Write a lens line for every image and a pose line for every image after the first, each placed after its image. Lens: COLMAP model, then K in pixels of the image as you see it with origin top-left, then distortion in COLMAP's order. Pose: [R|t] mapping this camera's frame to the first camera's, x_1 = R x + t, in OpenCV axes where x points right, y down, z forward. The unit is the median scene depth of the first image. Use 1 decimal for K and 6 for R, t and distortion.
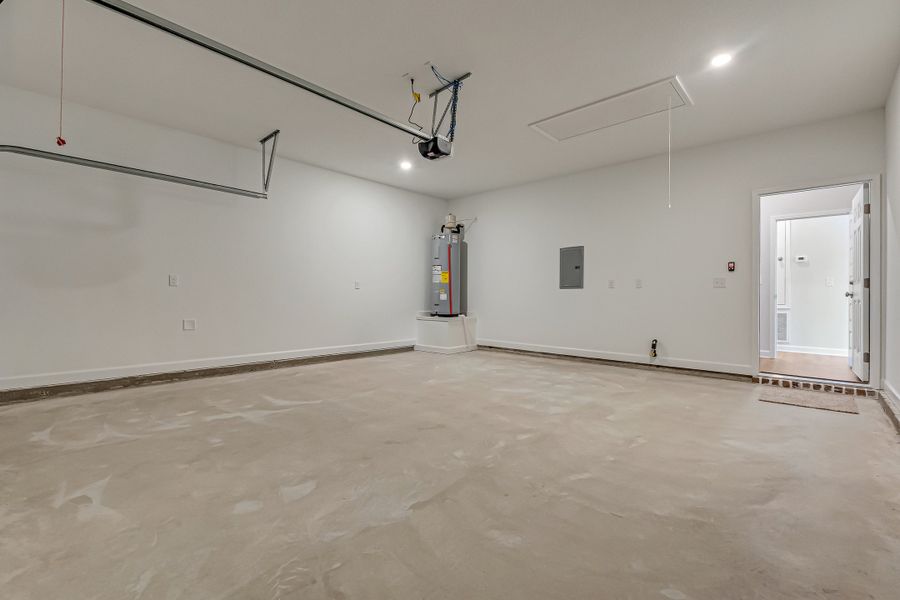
lens RADIAL K [[367.7, 0, 464.9], [0, 367.7, 289.1], [0, 0, 1]] dist [-0.010014, 0.000242]
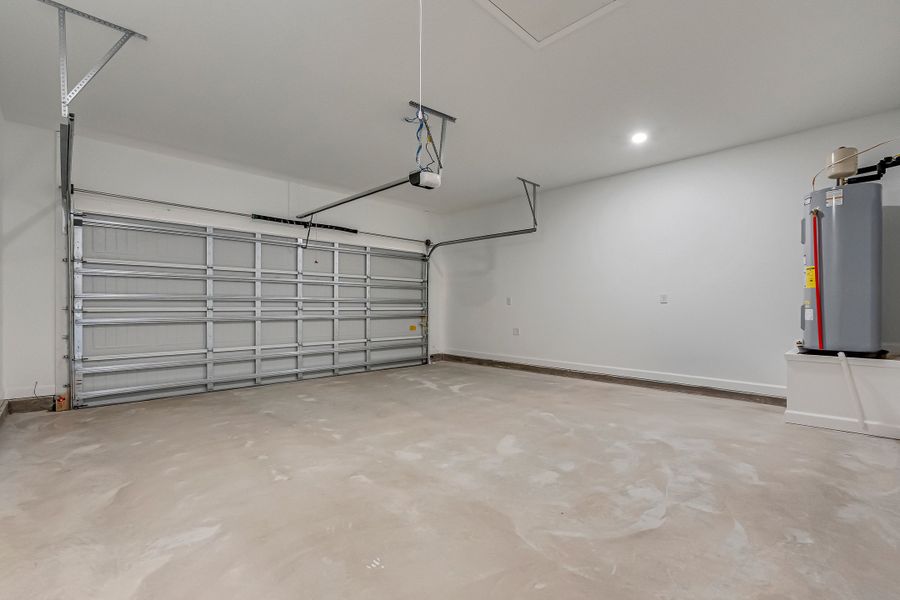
lens RADIAL K [[378.0, 0, 450.5], [0, 378.0, 309.2], [0, 0, 1]] dist [0.001136, 0.000029]
pose [[-0.006611, -0.000874, -0.999978, 1.344211], [0.018066, 0.999836, -0.000994, 0.011616], [0.999815, -0.018072, -0.006594, 1.372179]]
